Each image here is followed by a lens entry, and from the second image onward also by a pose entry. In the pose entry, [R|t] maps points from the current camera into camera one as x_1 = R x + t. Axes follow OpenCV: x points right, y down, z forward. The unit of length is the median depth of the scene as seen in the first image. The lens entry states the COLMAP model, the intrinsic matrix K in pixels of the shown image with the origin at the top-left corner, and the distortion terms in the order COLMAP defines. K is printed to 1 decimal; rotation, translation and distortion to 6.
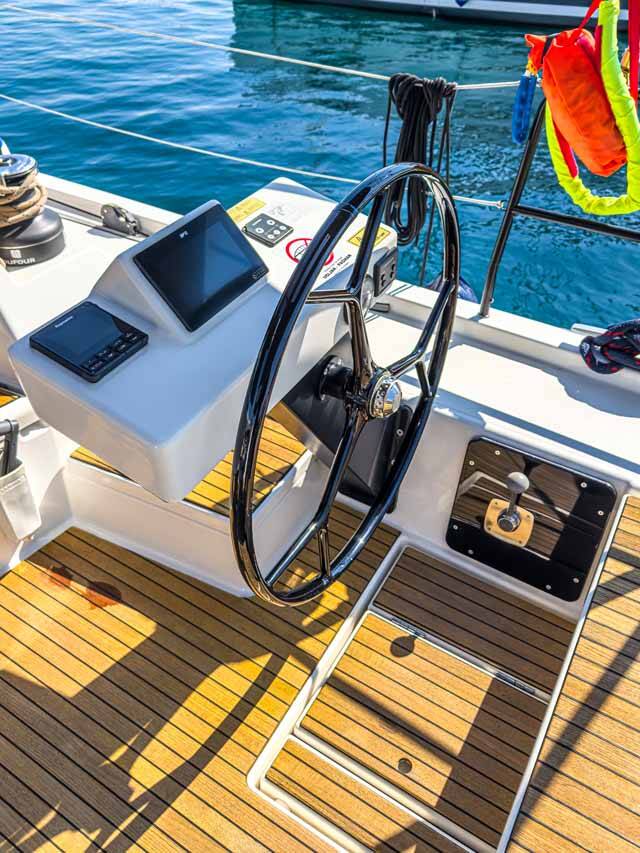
lens RADIAL K [[699.3, 0, 320.0], [0, 699.3, 426.5], [0, 0, 1]] dist [0.161367, -0.326562]
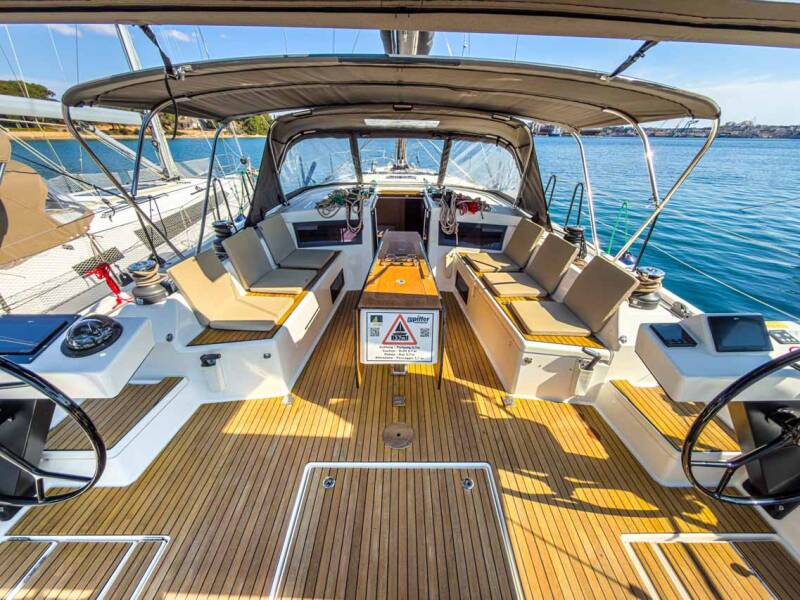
lens RADIAL K [[349.7, 0, 400.0], [0, 349.7, 300.0], [0, 0, 1]] dist [0.008886, 0.000279]
pose [[0.539176, 0.405043, -0.738396, 0.038371], [-0.560074, 0.827230, 0.044807, 0.190399], [0.628972, 0.389398, 0.672877, -0.416910]]
